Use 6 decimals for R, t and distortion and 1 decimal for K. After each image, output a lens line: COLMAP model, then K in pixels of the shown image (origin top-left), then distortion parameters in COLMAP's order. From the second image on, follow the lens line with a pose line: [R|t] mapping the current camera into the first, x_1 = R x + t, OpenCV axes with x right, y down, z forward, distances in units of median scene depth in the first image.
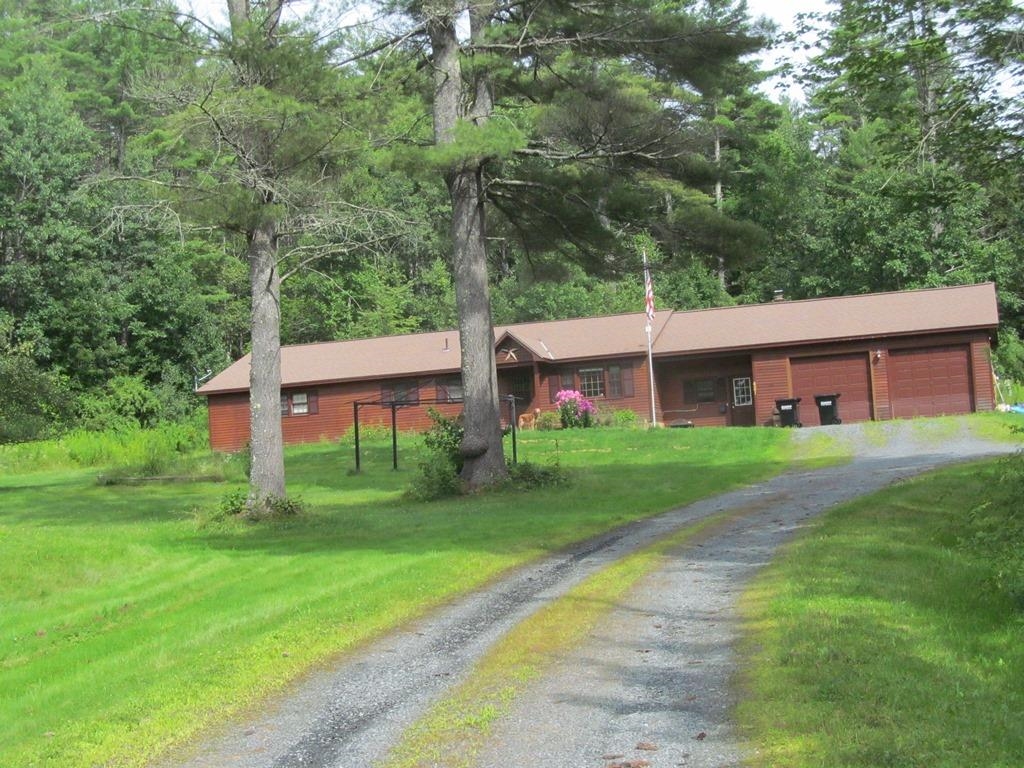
lens RADIAL K [[1592.3, 0, 511.9], [0, 1592.3, 383.1], [0, 0, 1]] dist [-0.028231, 0.000000]
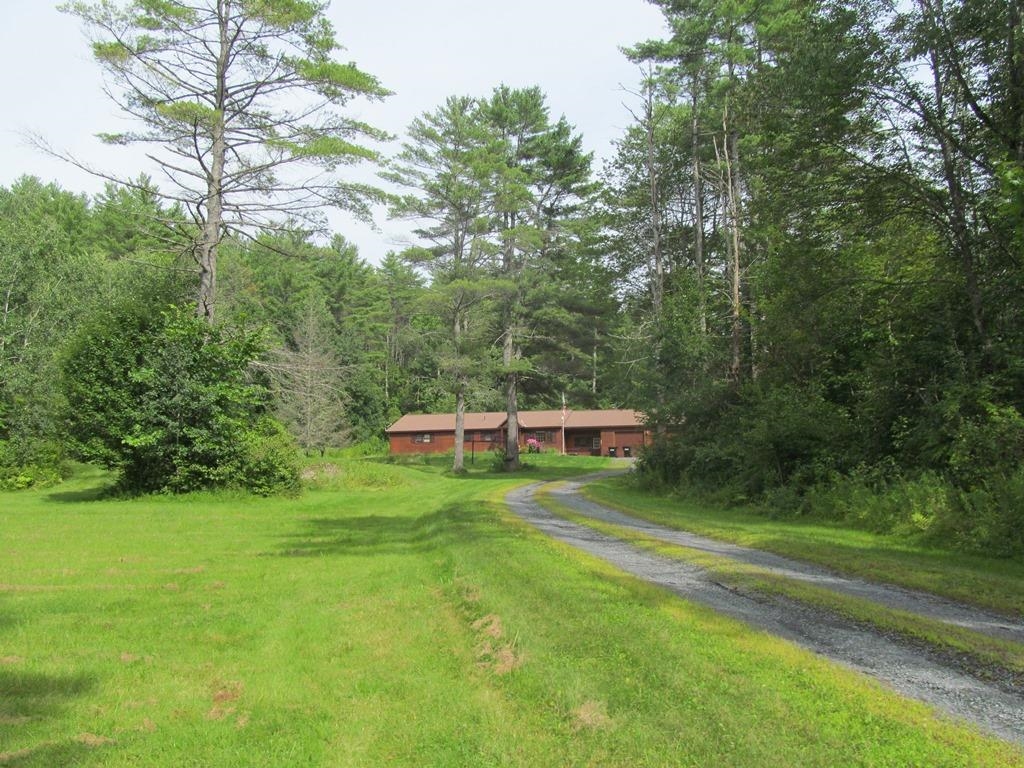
lens RADIAL K [[909.0, 0, 512.8], [0, 909.0, 385.2], [0, 0, 1]] dist [-0.001072, 0.000022]
pose [[0.997699, 0.057854, 0.035353, -0.057016], [-0.056151, 0.997297, -0.047396, -0.011783], [-0.038000, 0.045302, 0.998250, -0.539017]]
